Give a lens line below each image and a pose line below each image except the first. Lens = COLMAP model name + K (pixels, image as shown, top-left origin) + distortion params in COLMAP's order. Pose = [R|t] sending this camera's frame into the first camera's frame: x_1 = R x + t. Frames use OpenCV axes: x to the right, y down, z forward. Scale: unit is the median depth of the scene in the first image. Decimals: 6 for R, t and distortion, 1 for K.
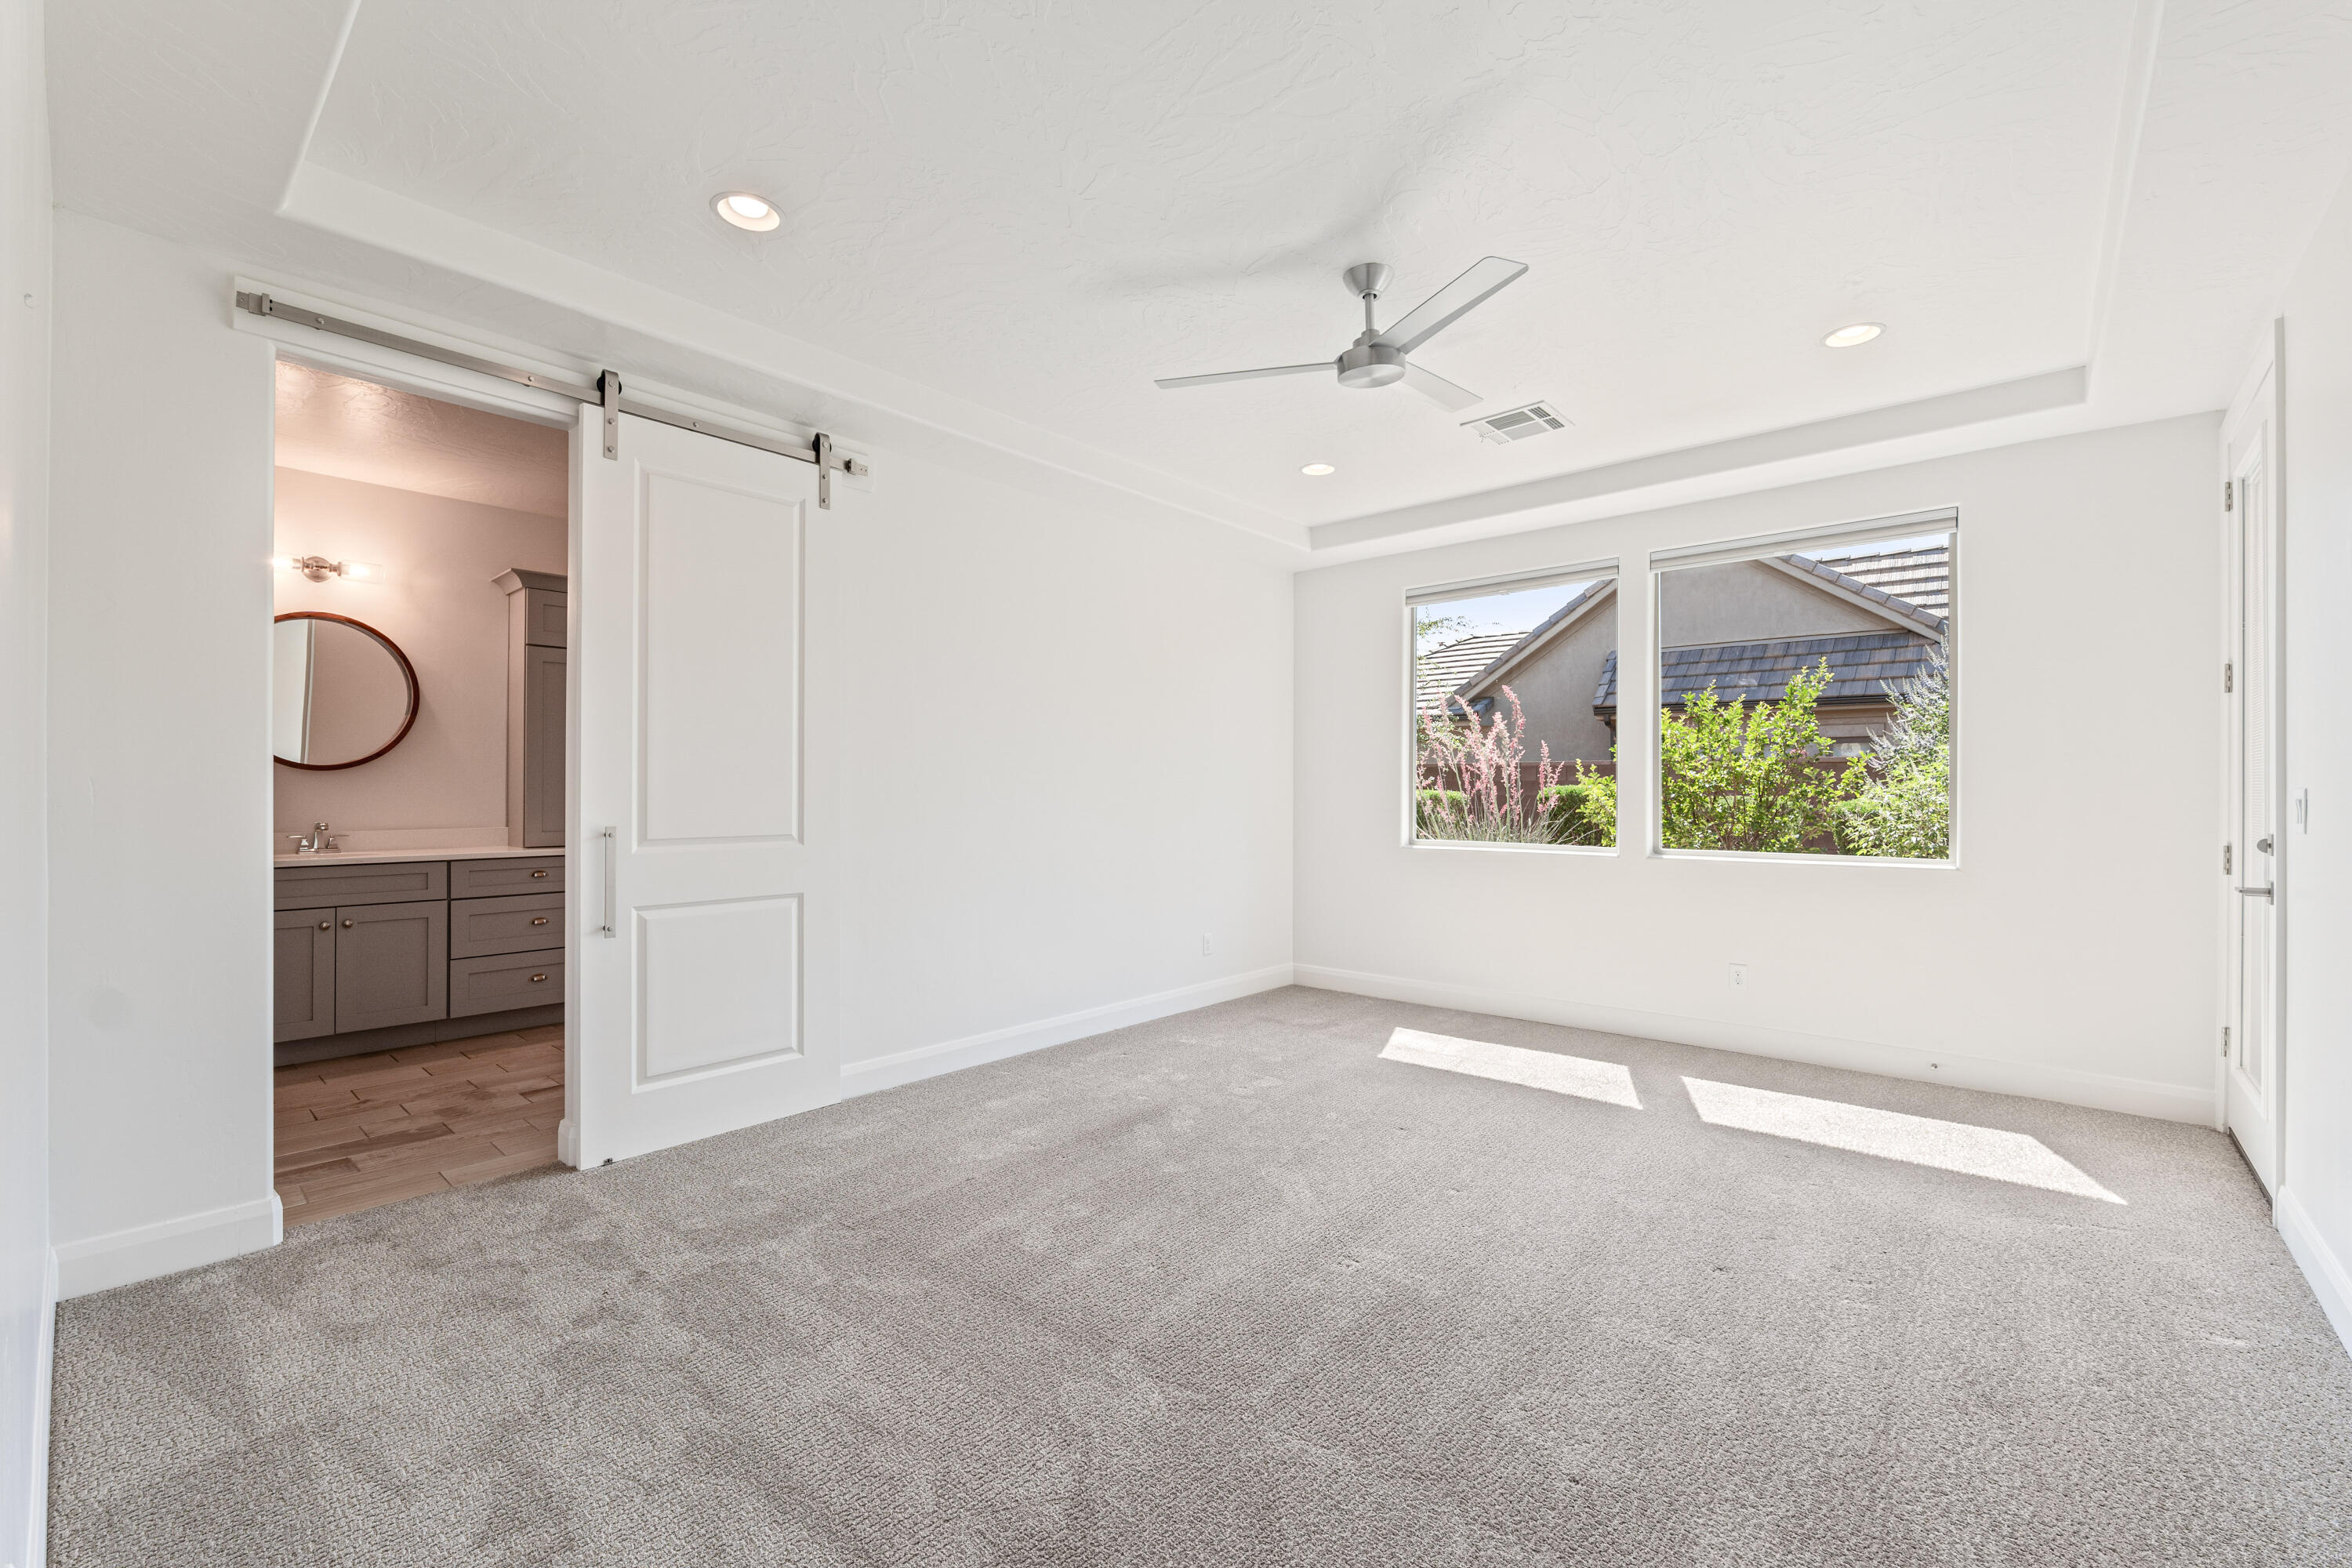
lens RADIAL K [[954.9, 0, 1179.1], [0, 954.9, 786.4], [0, 0, 1]] dist [-0.016554, 0.000089]
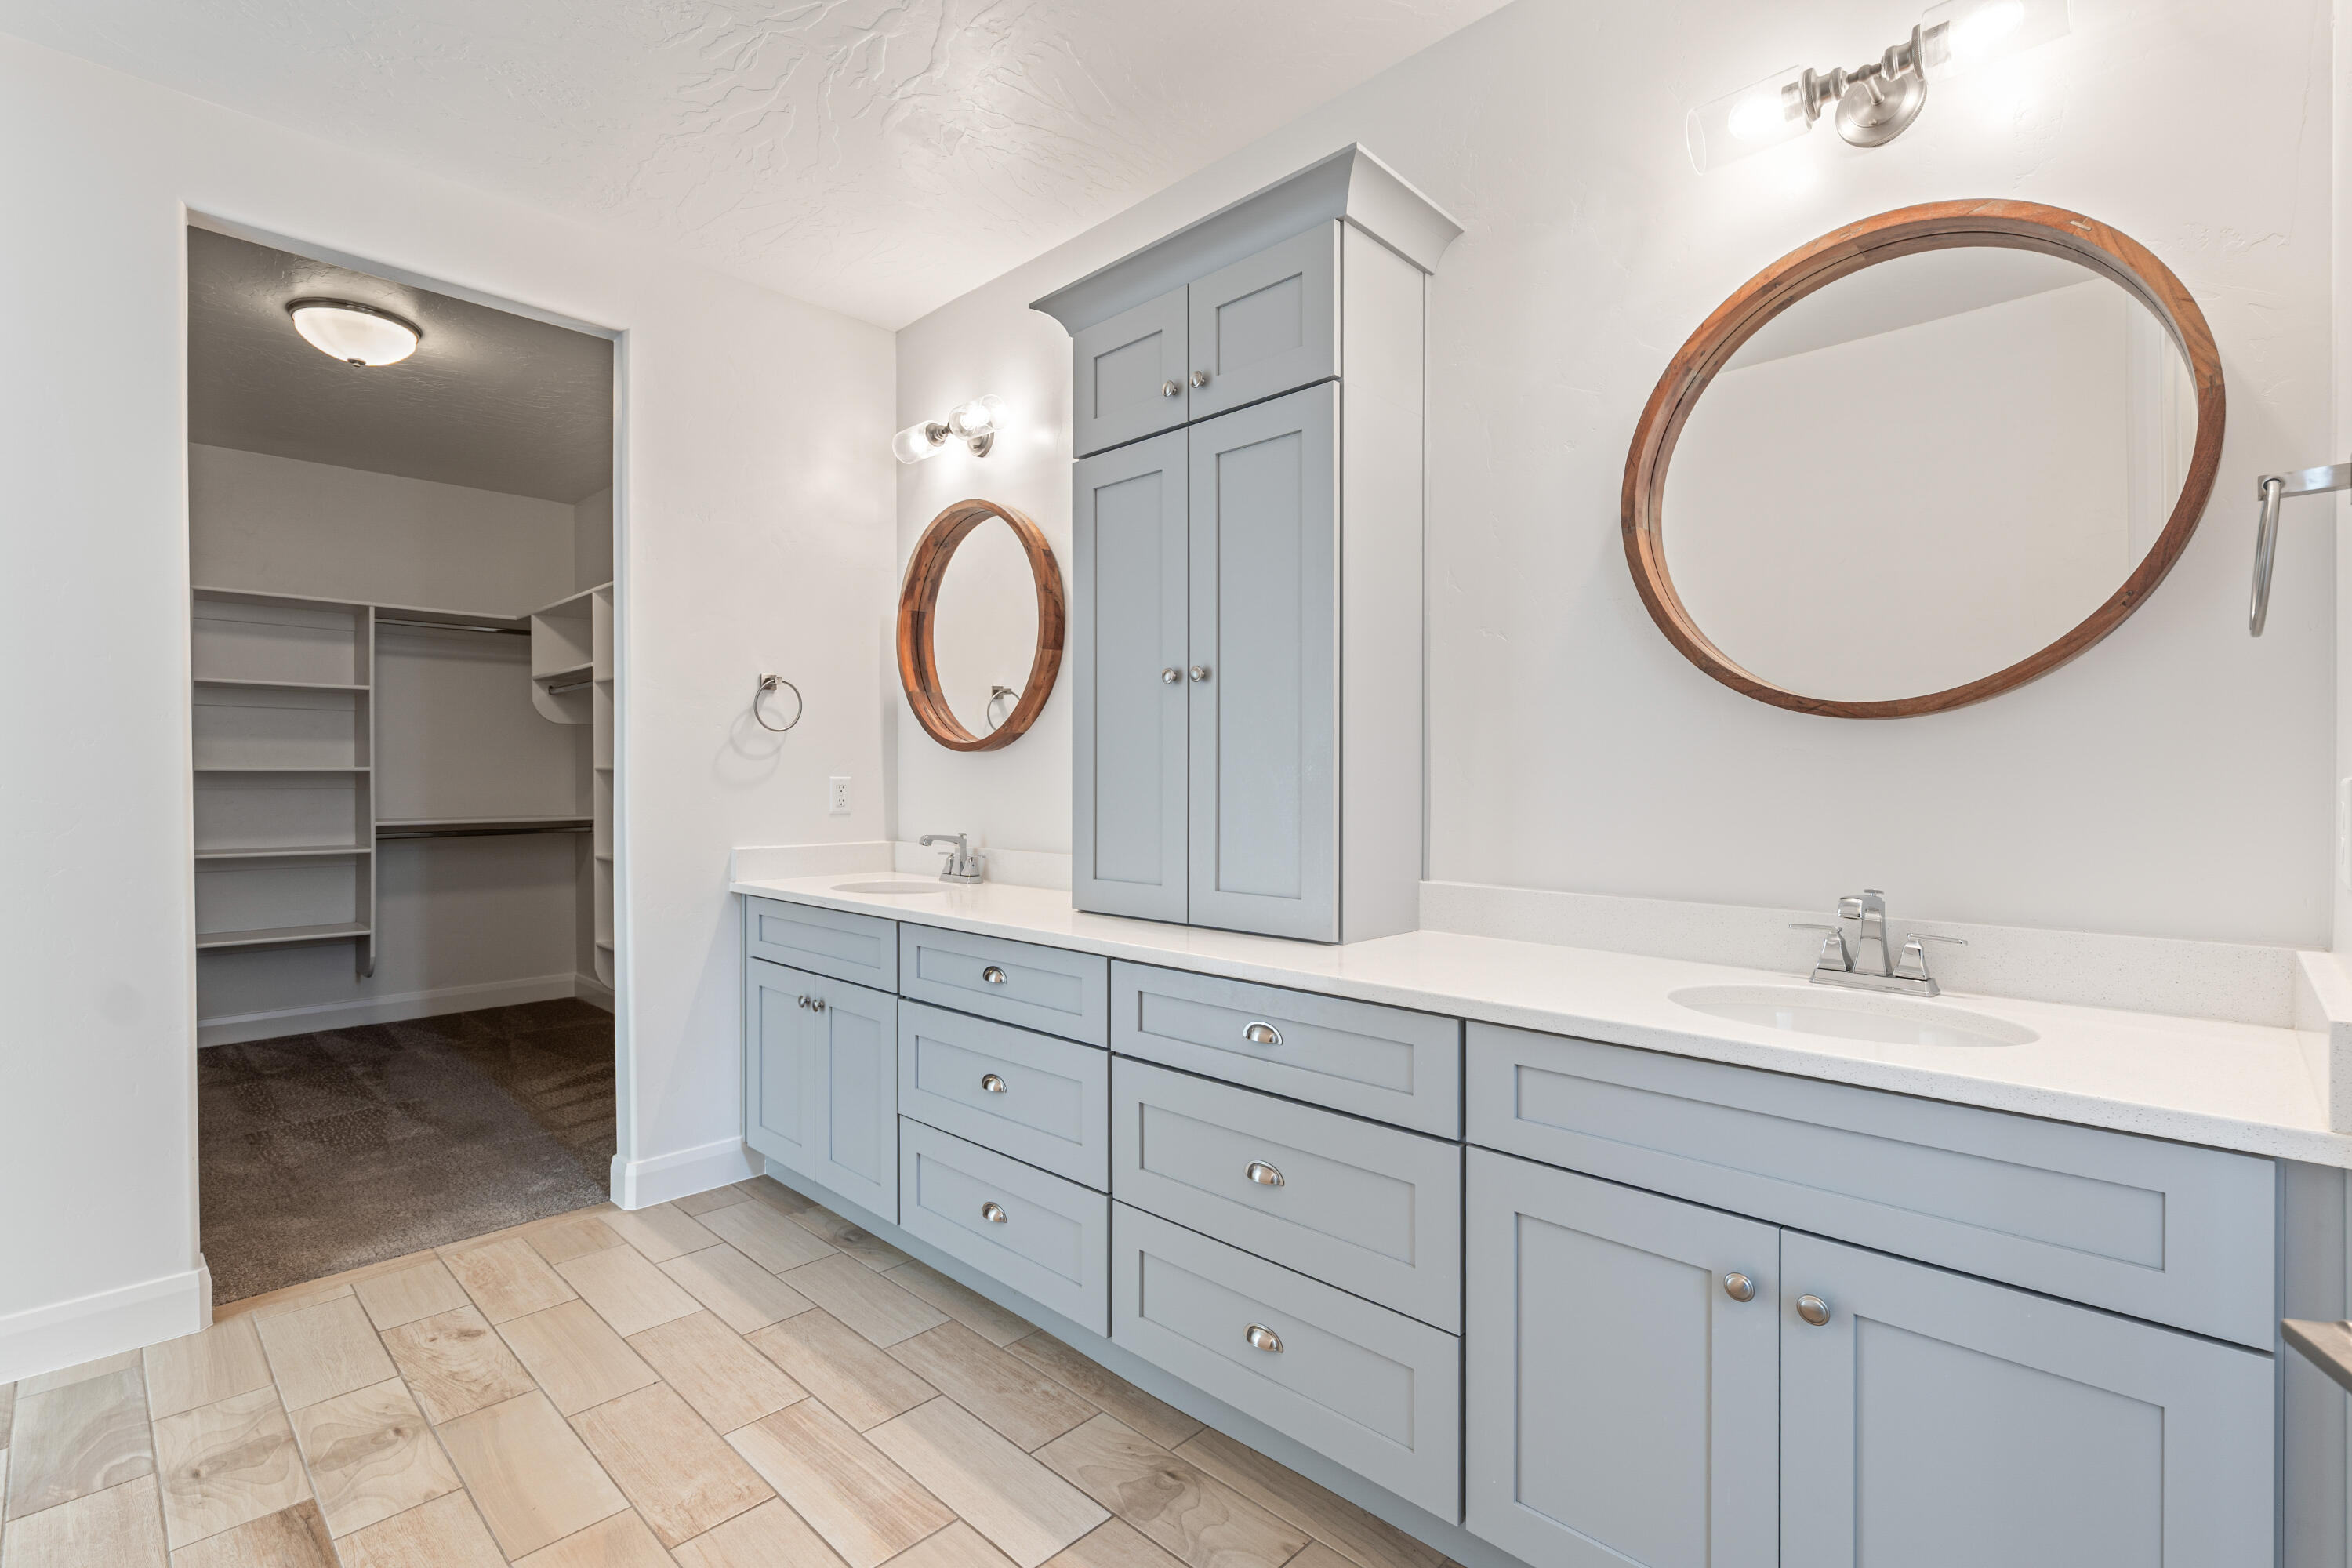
lens RADIAL K [[1087.6, 0, 1176.0], [0, 1087.6, 784.0], [0, 0, 1]] dist [0.001955, 0.000002]
pose [[-0.073605, 0.001131, -0.997287, -0.202558], [-0.000606, 0.999999, 0.001179, 0.004556], [0.997287, 0.000691, -0.073604, 1.185417]]
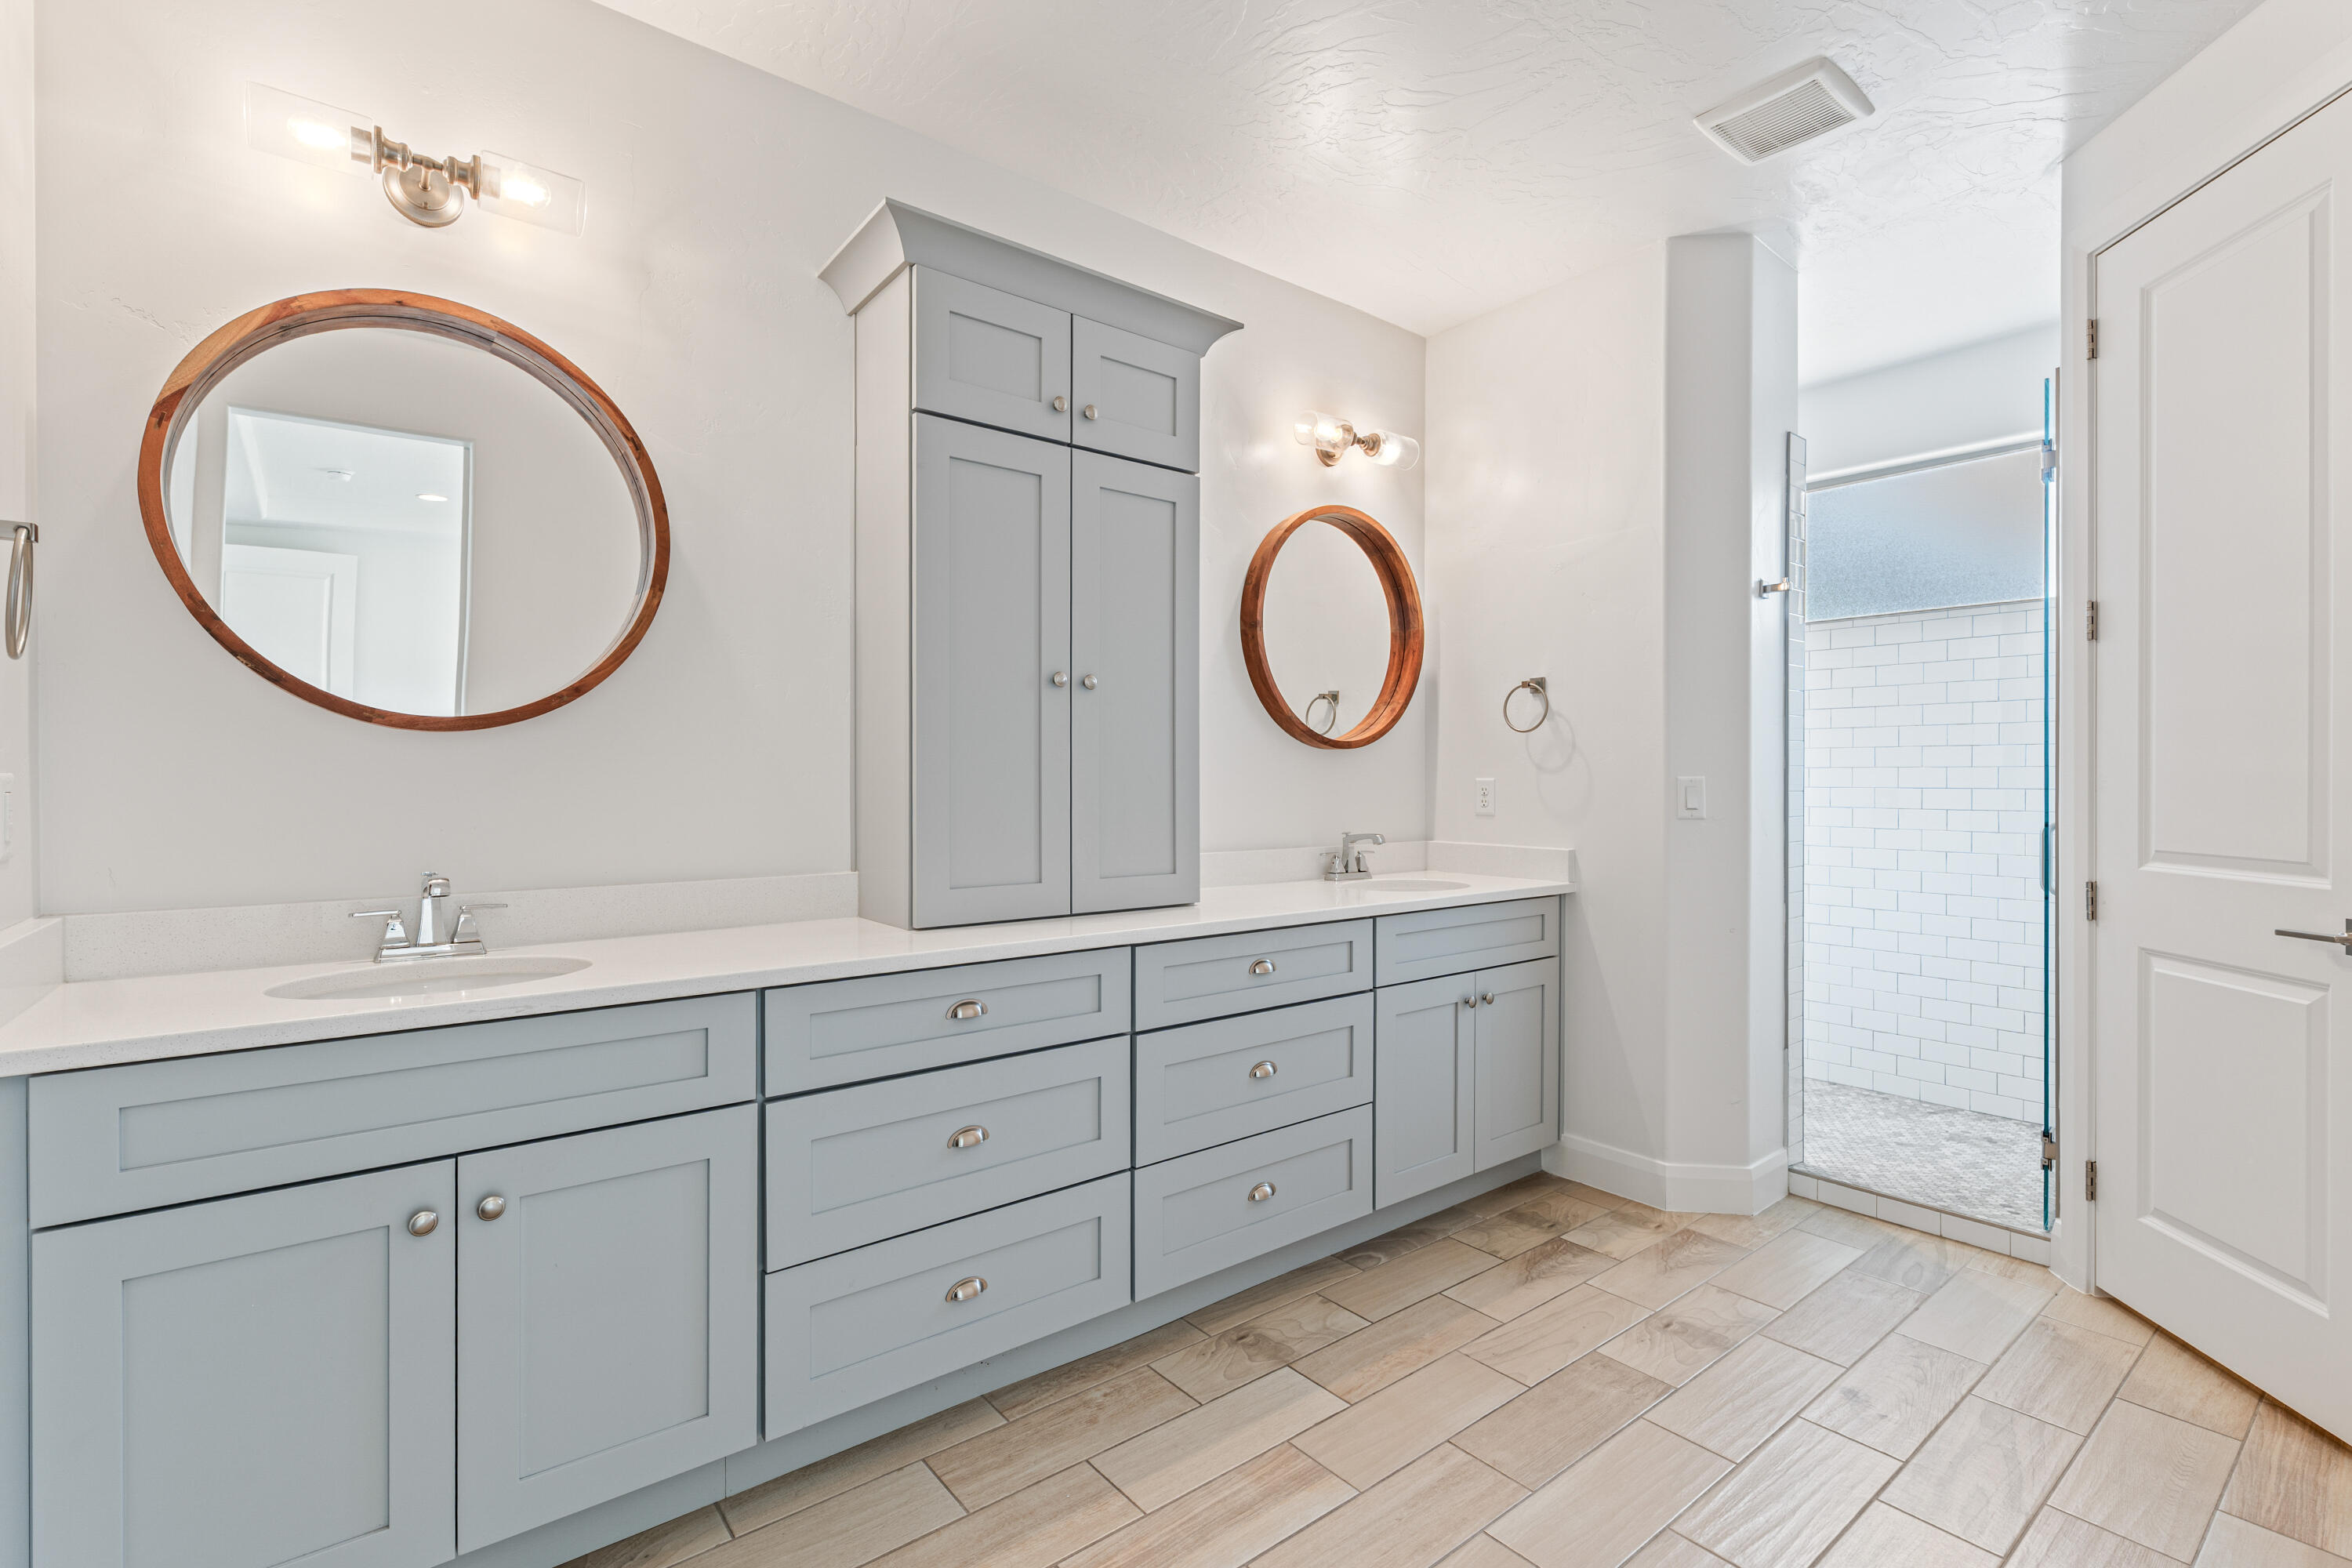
lens RADIAL K [[1087.6, 0, 1176.0], [0, 1087.6, 784.0], [0, 0, 1]] dist [0.001955, 0.000002]
pose [[0.982383, -0.000025, -0.186878, -0.550681], [0.000915, 0.999989, 0.004675, 0.003141], [0.186875, -0.004764, 0.982372, 0.640599]]
